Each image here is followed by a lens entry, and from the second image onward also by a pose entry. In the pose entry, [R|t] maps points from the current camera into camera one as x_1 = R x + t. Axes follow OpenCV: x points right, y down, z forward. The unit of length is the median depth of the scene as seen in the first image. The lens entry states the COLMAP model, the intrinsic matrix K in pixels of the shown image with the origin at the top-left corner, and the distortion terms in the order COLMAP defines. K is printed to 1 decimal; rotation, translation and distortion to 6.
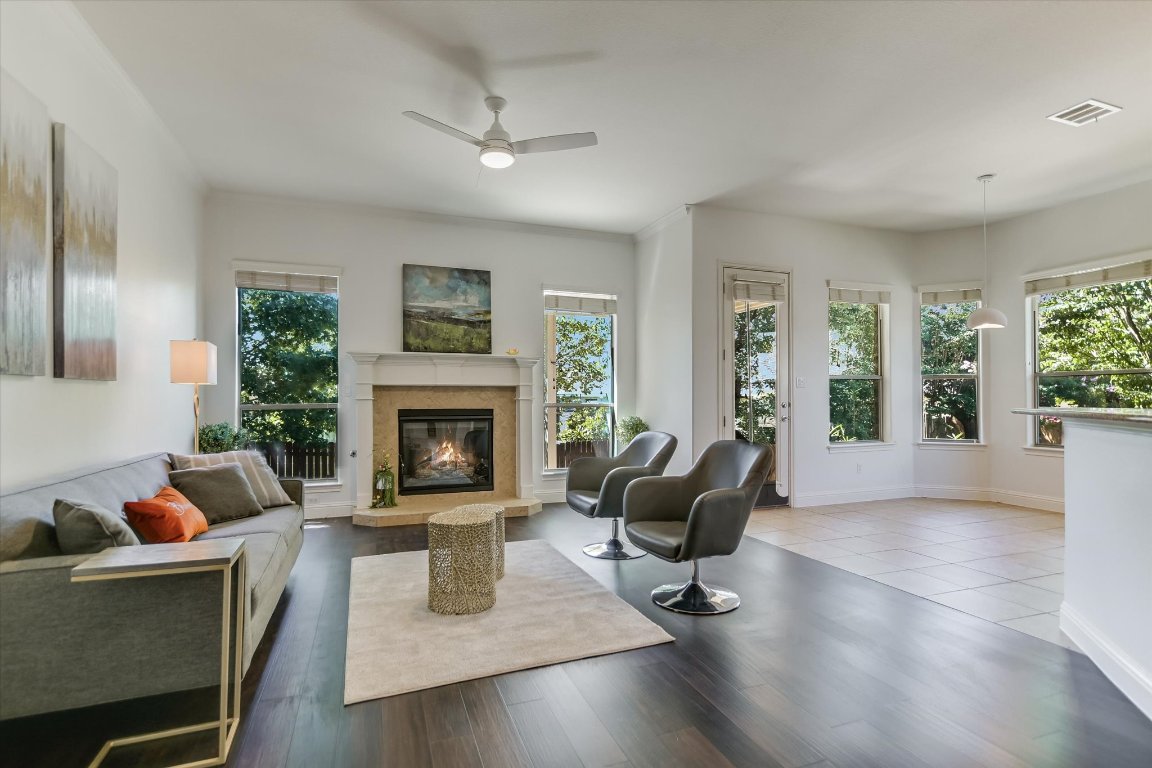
lens RADIAL K [[549.6, 0, 581.6], [0, 549.6, 391.8], [0, 0, 1]] dist [0.002390, 0.000486]
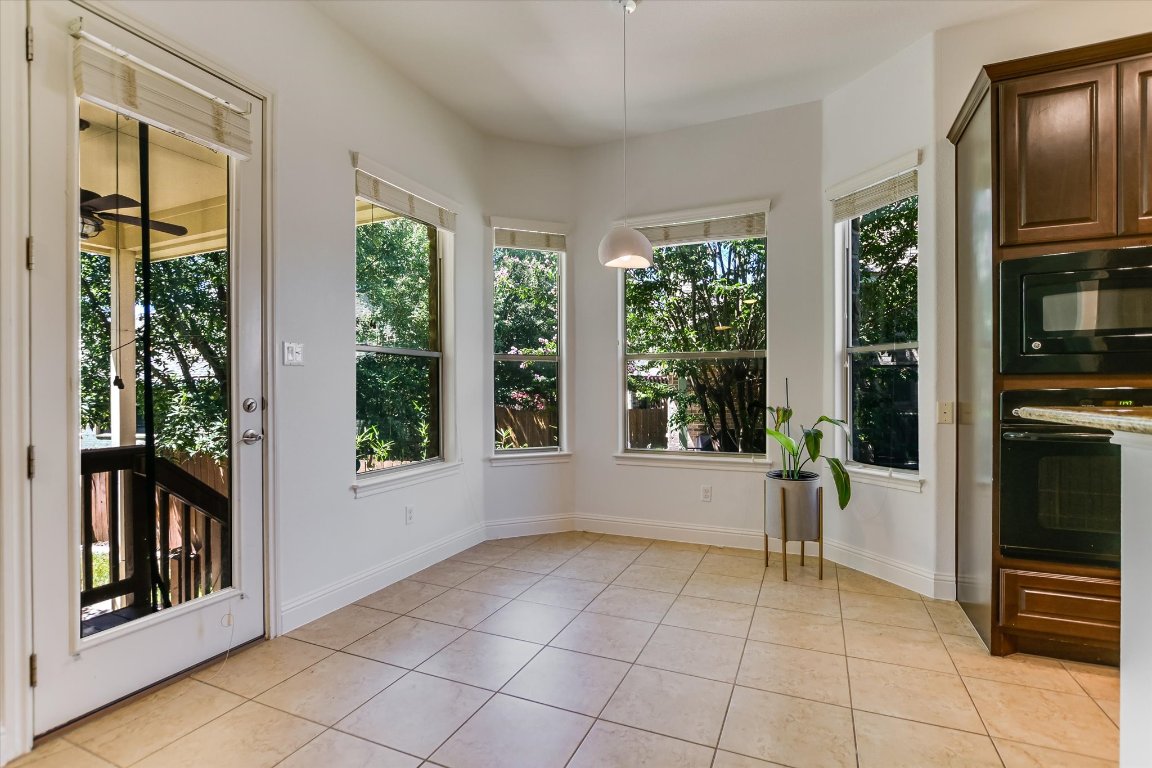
lens RADIAL K [[549.6, 0, 576.3], [0, 549.6, 392.0], [0, 0, 1]] dist [0.002390, 0.000486]
pose [[0.698496, -0.004605, 0.715599, 0.234884], [-0.006855, 0.999890, 0.013126, 0.006928], [-0.715581, -0.014073, 0.698388, 0.511965]]
